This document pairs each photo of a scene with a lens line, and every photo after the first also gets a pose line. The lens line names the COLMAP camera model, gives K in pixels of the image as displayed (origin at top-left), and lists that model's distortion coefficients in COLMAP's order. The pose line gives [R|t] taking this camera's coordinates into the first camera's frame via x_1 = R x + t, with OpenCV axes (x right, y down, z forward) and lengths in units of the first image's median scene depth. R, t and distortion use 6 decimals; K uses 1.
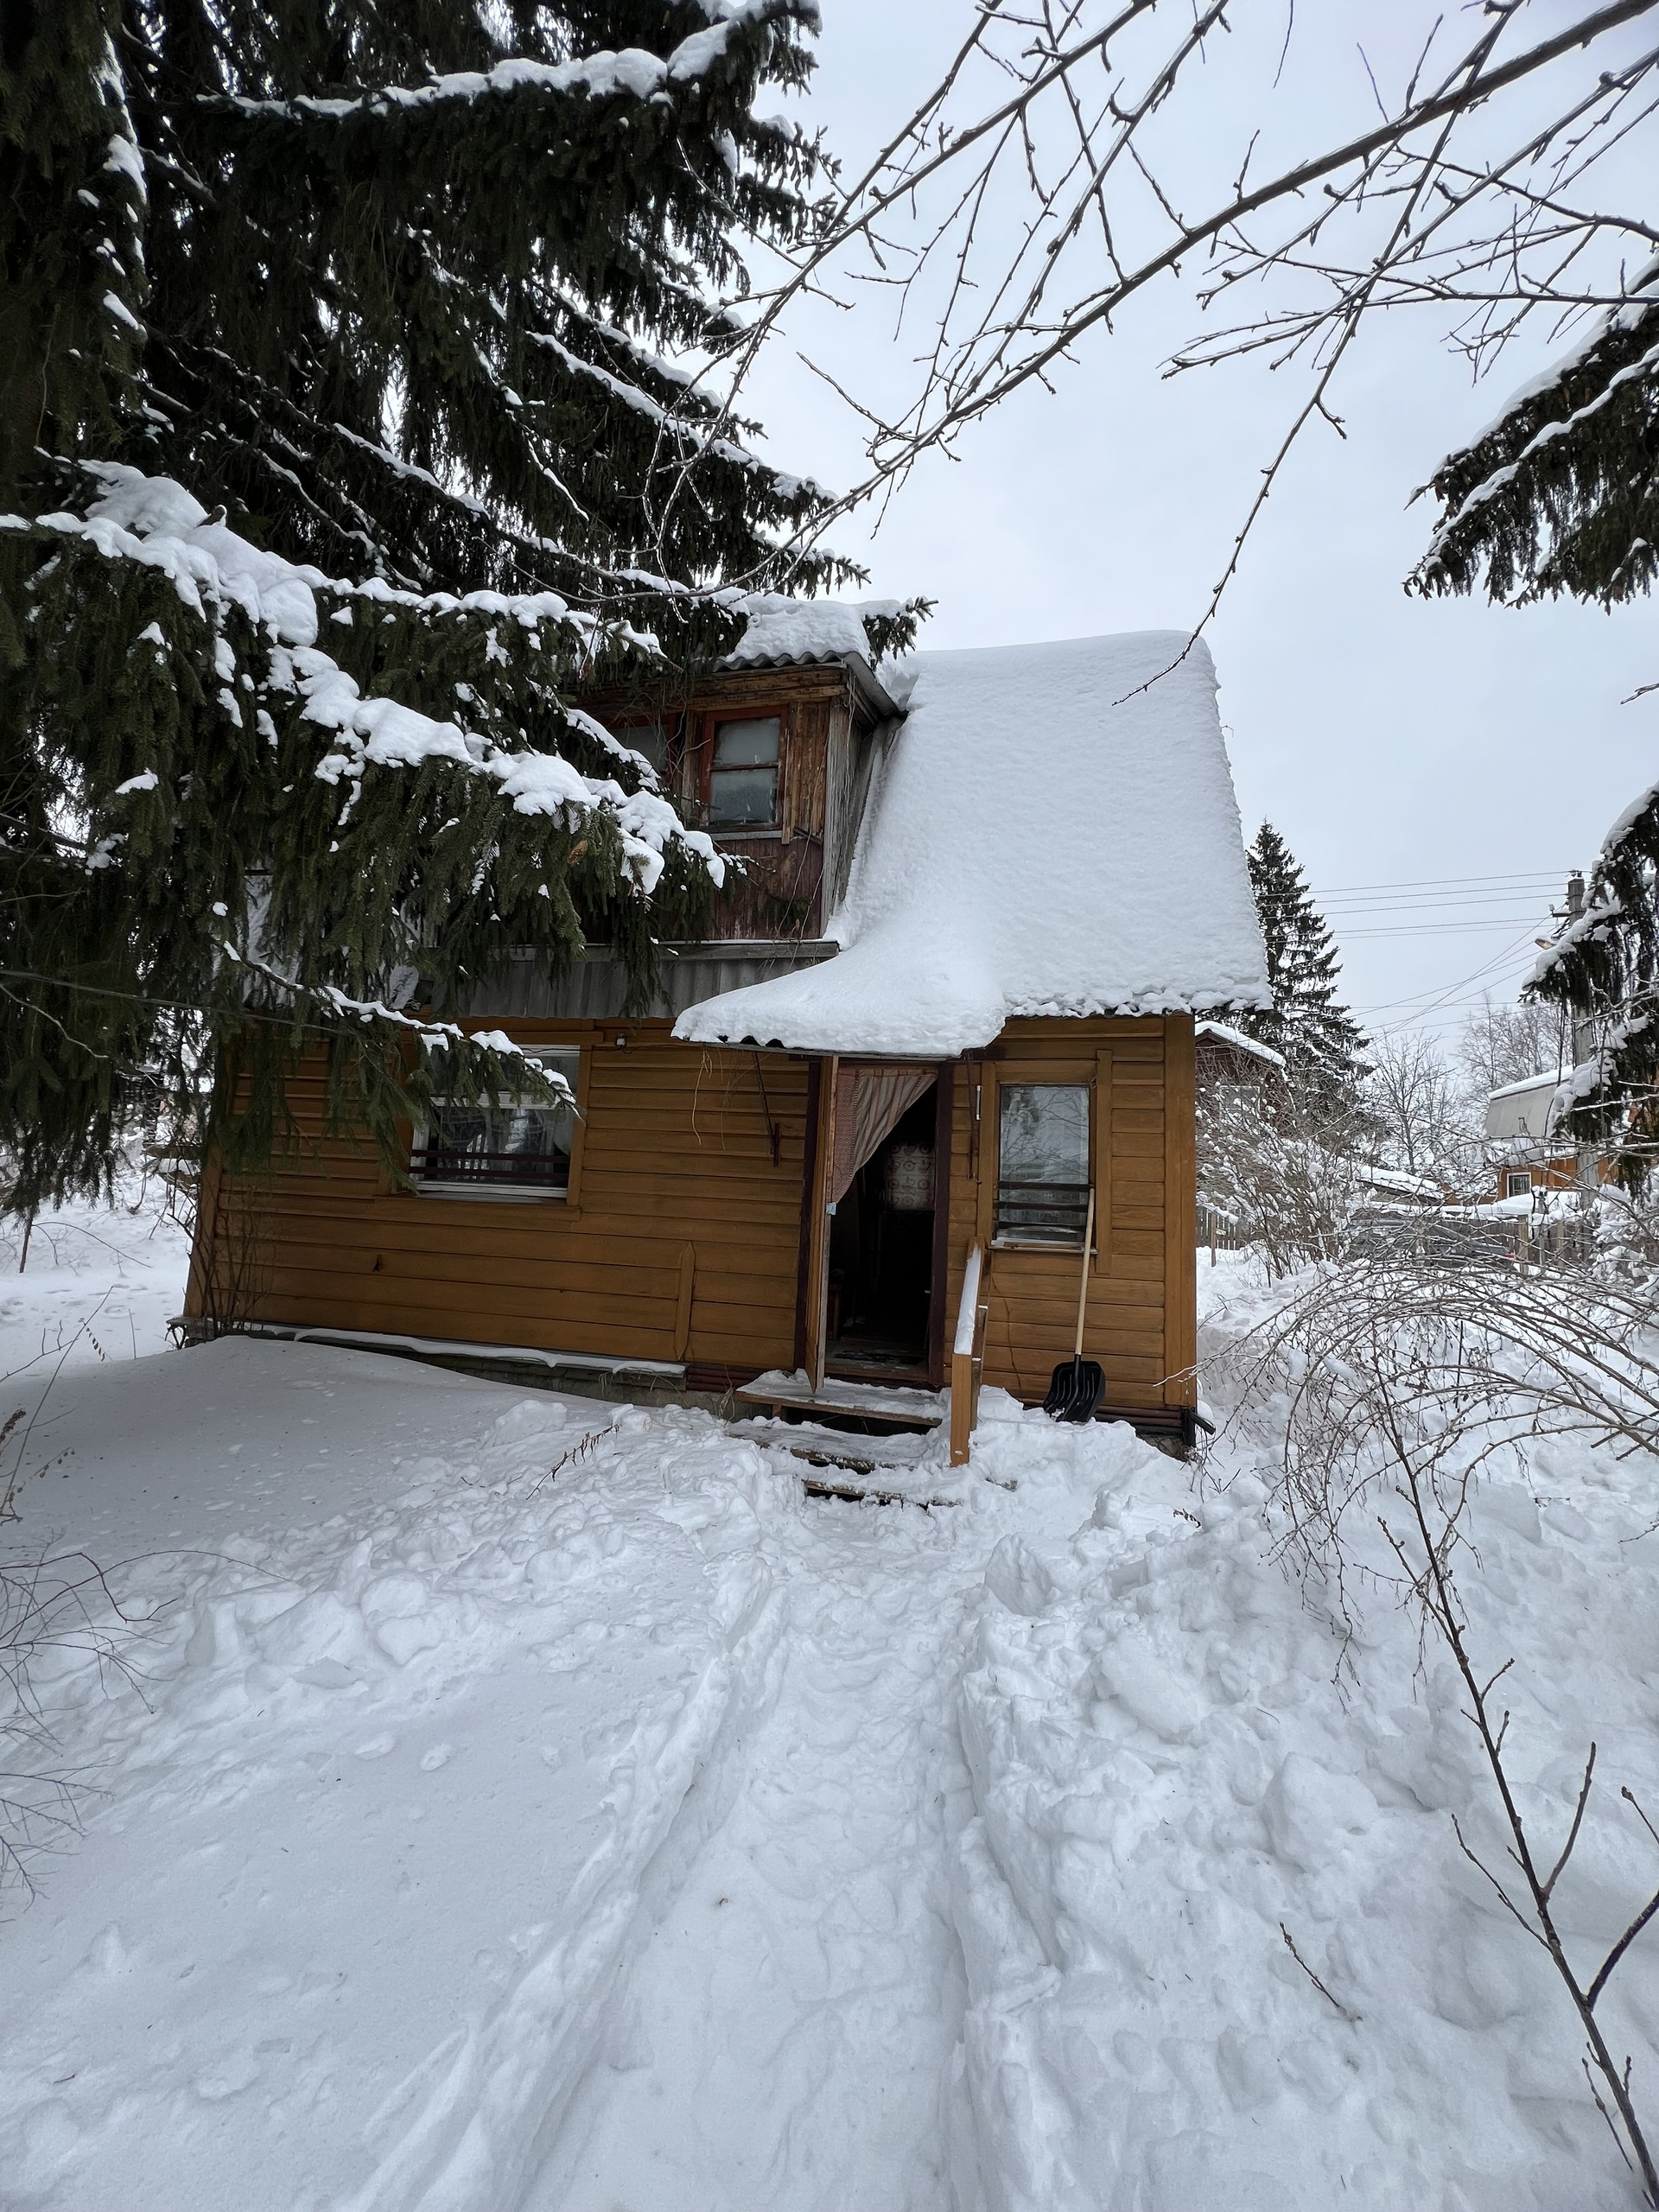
lens RADIAL K [[872.3, 0, 829.5], [0, 872.3, 1106.0], [0, 0, 1]] dist [0.001085, 0.000085]
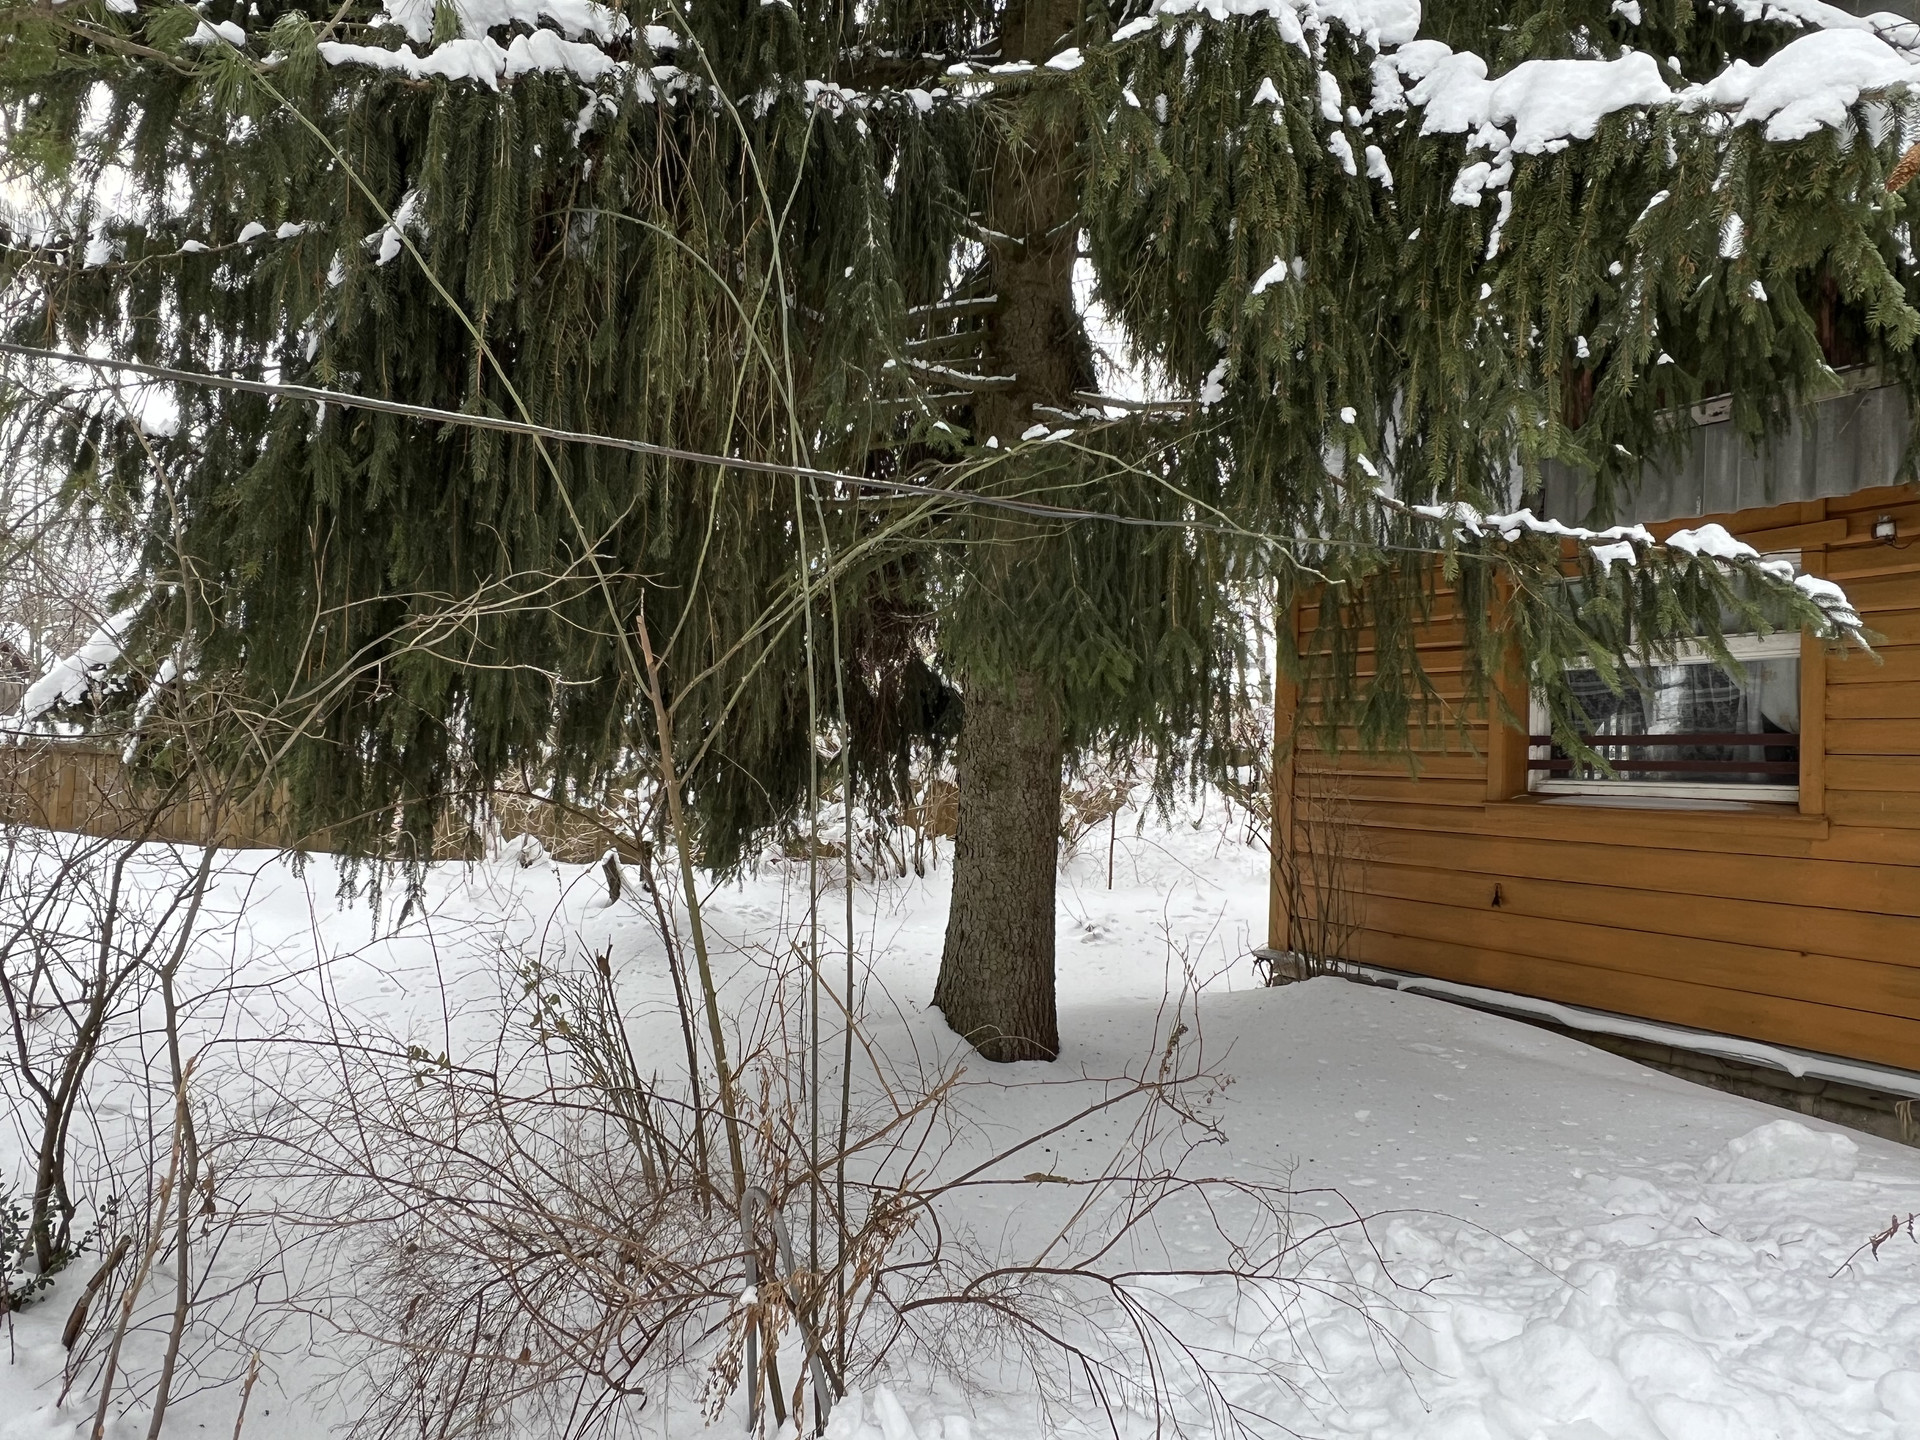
lens RADIAL K [[1253.2, 0, 960.0], [0, 1253.2, 720.0], [0, 0, 1]] dist [-0.000808, 0.001629]
pose [[0.675763, -0.057233, -0.734894, -0.112343], [0.074643, 0.997170, -0.009023, 0.028728], [0.733330, -0.048758, 0.678122, -0.029718]]
